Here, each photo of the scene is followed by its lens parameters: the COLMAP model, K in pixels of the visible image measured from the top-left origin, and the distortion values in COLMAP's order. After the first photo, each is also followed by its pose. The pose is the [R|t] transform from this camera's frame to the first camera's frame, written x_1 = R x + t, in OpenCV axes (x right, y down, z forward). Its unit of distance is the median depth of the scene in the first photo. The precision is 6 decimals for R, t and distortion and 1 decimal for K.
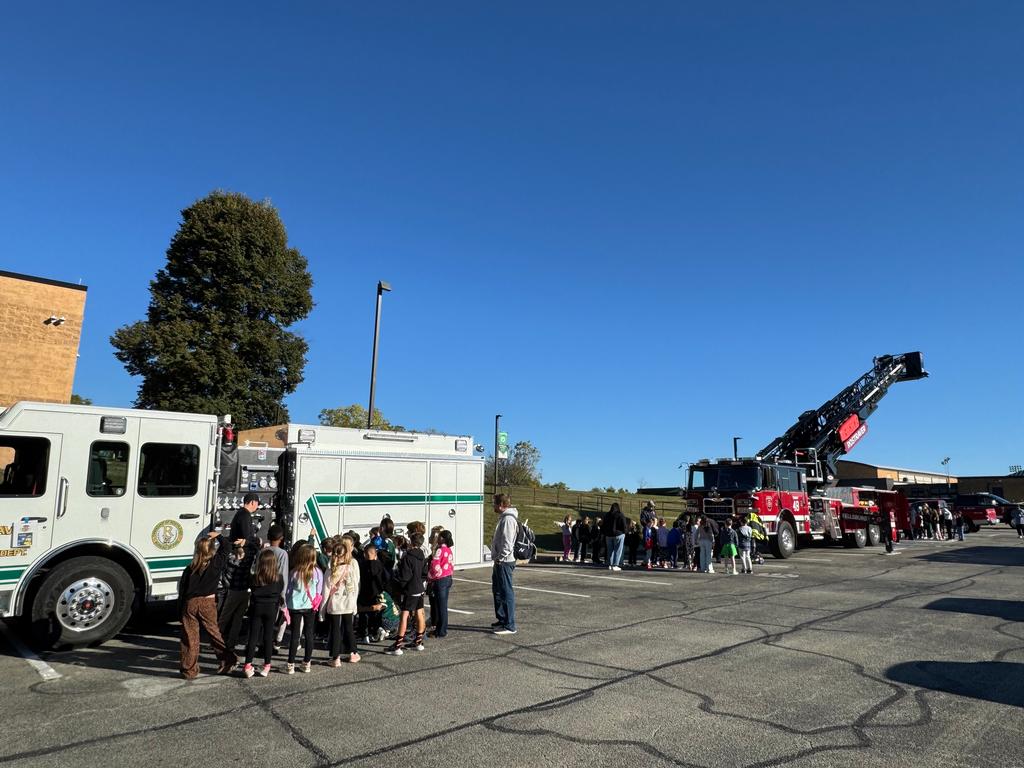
lens RADIAL K [[690.9, 0, 512.0], [0, 690.9, 384.0], [0, 0, 1]] dist [0.029727, 0.002760]
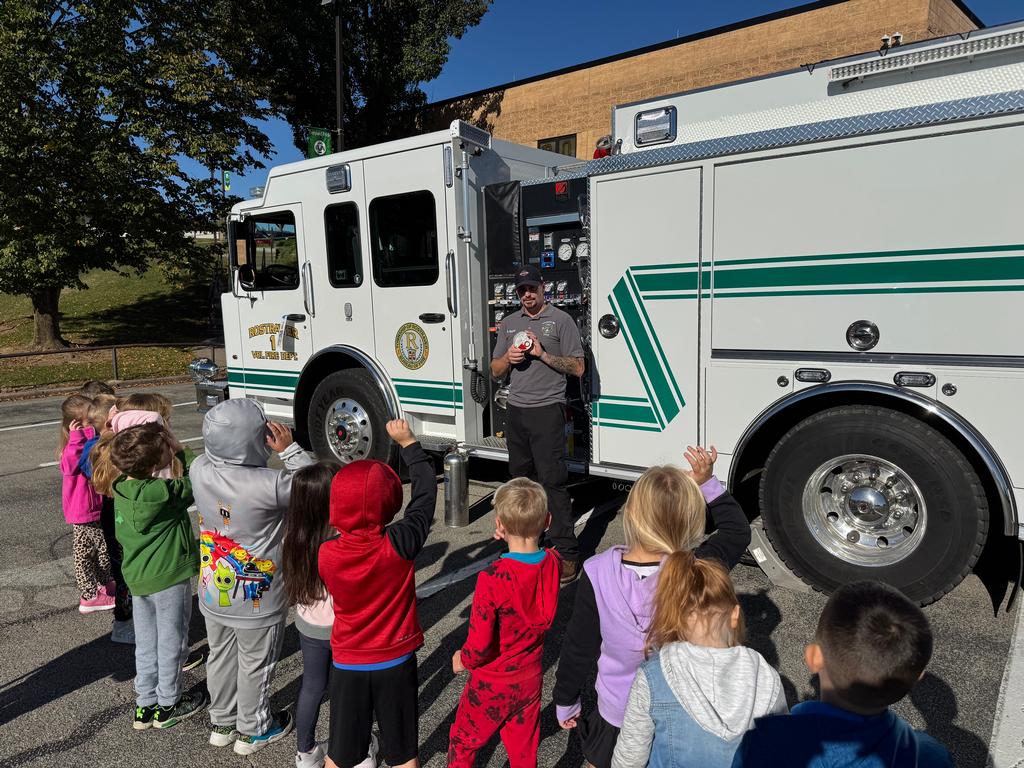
lens RADIAL K [[717.6, 0, 512.4], [0, 717.6, 397.4], [0, 0, 1]] dist [0.106415, -0.192391]
pose [[0.152225, 0.126292, -0.980244, 0.147821], [0.178624, 0.971955, 0.152963, 0.174783], [0.972071, -0.198380, 0.125397, 0.976687]]
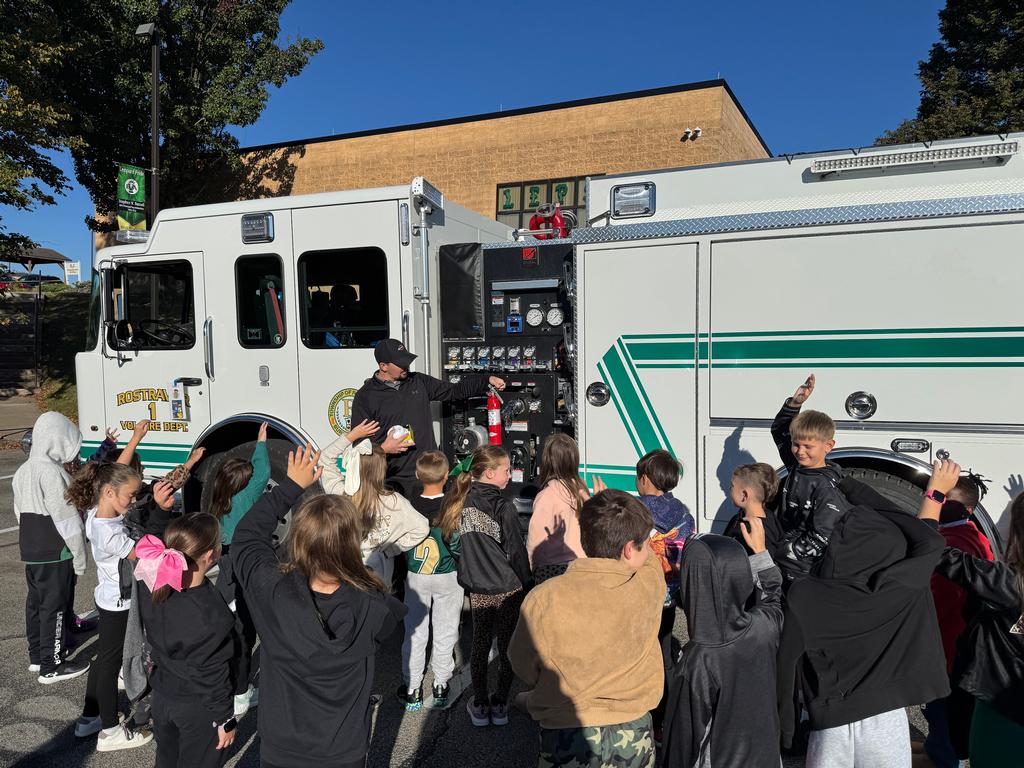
lens RADIAL K [[725.3, 0, 513.6], [0, 725.3, 391.6], [0, 0, 1]] dist [0.039372, -0.037420]
pose [[0.431790, 0.043582, -0.900921, 0.081102], [0.155219, 0.980341, 0.121817, 0.144768], [0.888518, -0.192439, 0.416537, 0.859438]]
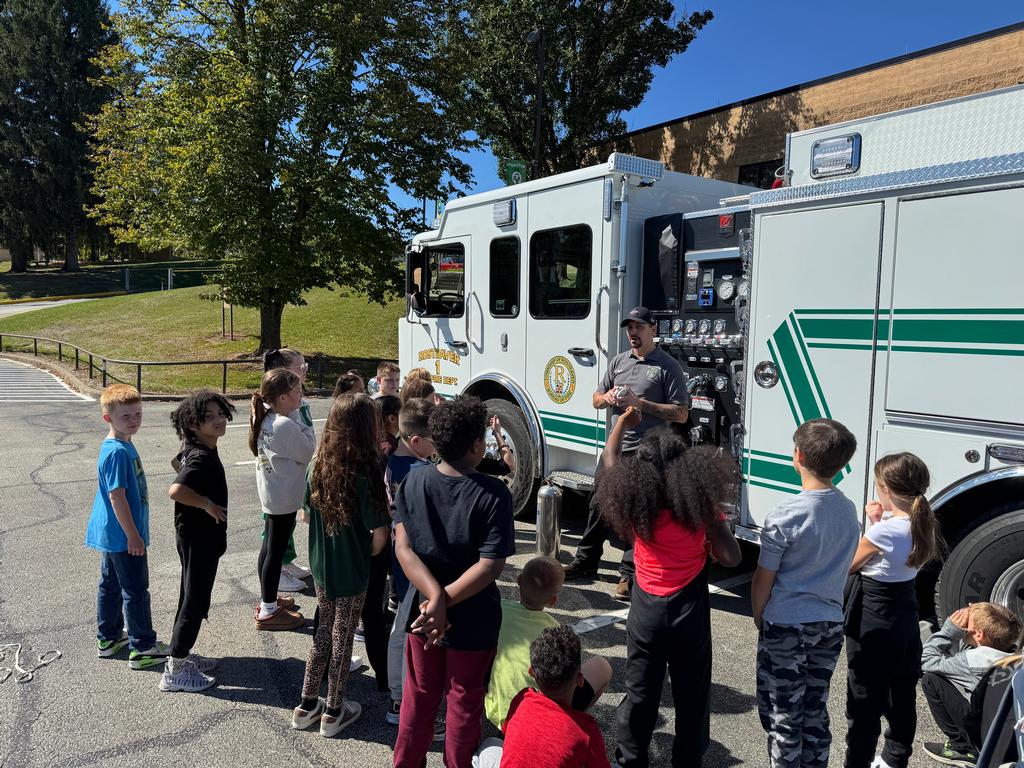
lens RADIAL K [[725.3, 0, 513.6], [0, 725.3, 391.6], [0, 0, 1]] dist [0.039372, -0.037420]
pose [[-0.111089, 0.086944, -0.990000, 0.130085], [0.136461, 0.988065, 0.071461, 0.171996], [0.984397, -0.127158, -0.121628, 1.012497]]
